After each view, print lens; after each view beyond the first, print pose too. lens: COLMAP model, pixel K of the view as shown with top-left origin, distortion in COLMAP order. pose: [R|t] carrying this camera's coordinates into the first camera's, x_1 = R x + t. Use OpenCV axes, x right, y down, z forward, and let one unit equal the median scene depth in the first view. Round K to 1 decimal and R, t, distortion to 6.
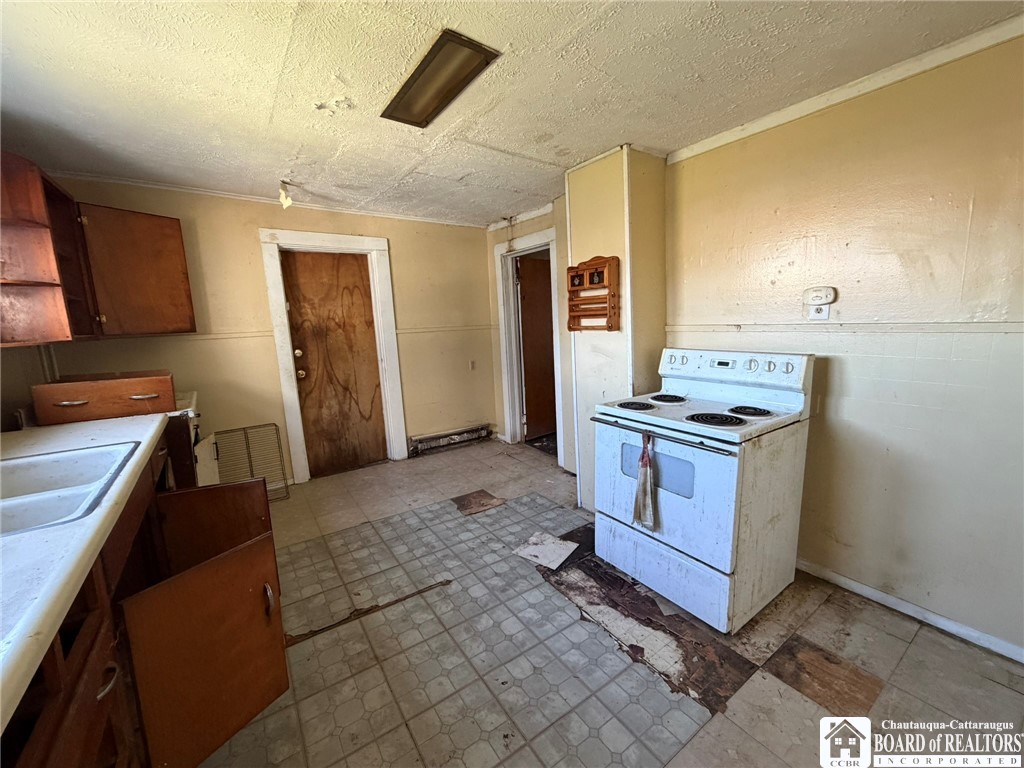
lens RADIAL K [[407.3, 0, 509.5], [0, 407.3, 384.3], [0, 0, 1]] dist [0.000045, 0.000074]
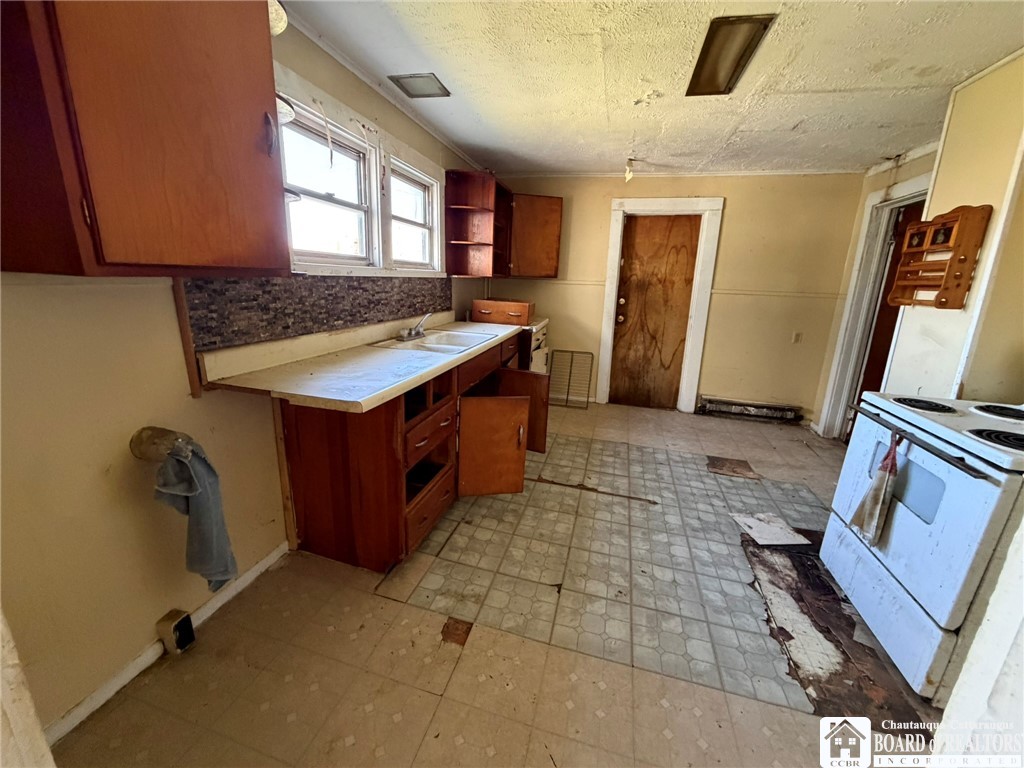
lens RADIAL K [[407.3, 0, 509.5], [0, 407.3, 384.3], [0, 0, 1]] dist [0.000045, 0.000074]
pose [[0.644009, 0.249635, -0.723142, 0.284898], [-0.180543, 0.968156, 0.173430, 0.018119], [0.743408, 0.018868, 0.668572, -0.092834]]
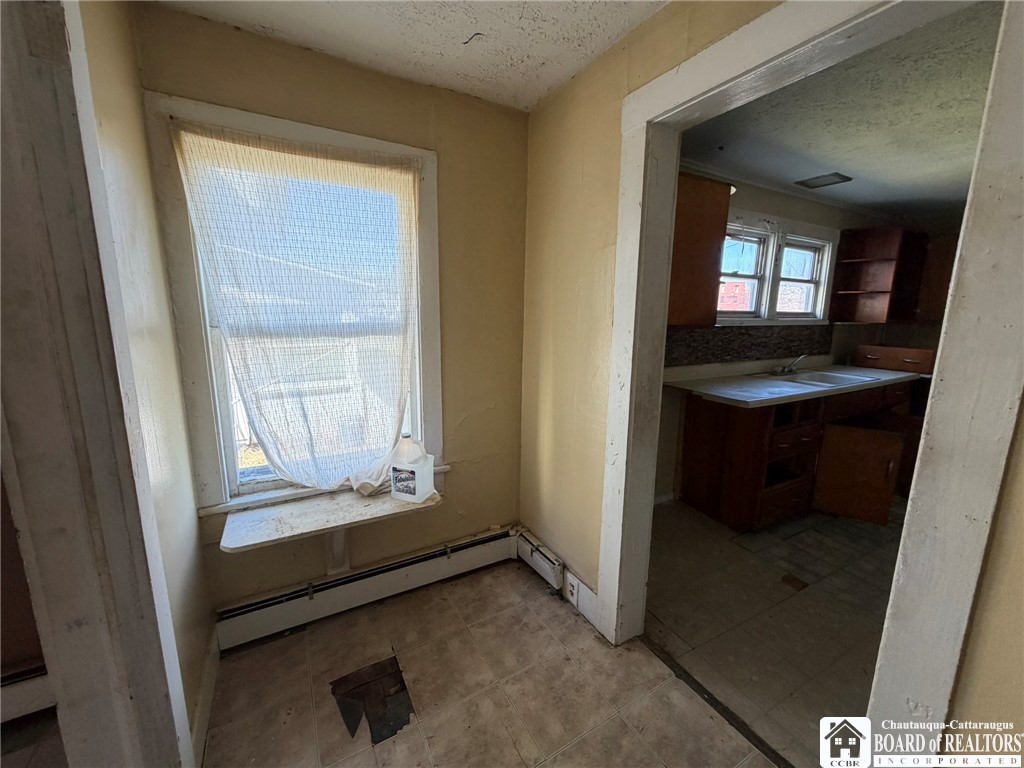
lens RADIAL K [[407.3, 0, 509.5], [0, 407.3, 384.3], [0, 0, 1]] dist [0.000045, 0.000074]
pose [[-0.115315, 0.205061, -0.971932, 0.668786], [-0.166043, 0.960713, 0.222395, 0.019020], [0.979353, 0.187028, -0.076735, -0.313083]]
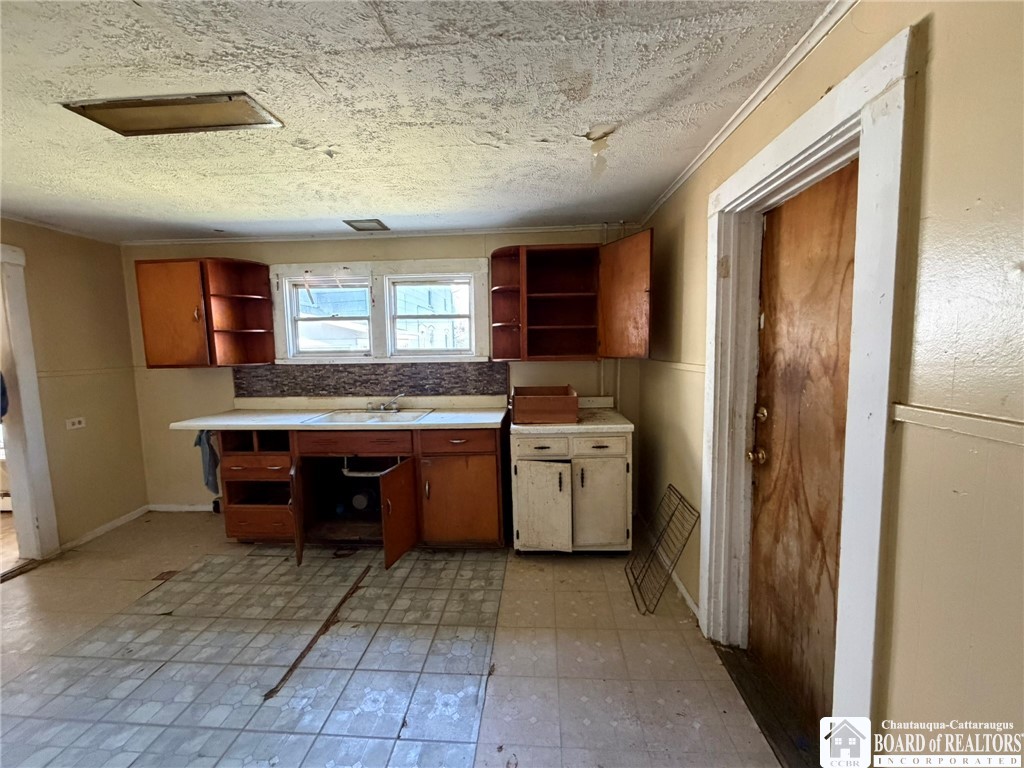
lens RADIAL K [[407.3, 0, 509.5], [0, 407.3, 384.3], [0, 0, 1]] dist [0.000045, 0.000074]
pose [[-0.629550, 0.119962, -0.767643, 0.072296], [-0.087611, 0.970747, 0.223552, -0.259871], [0.772004, 0.207991, -0.600624, 1.396064]]
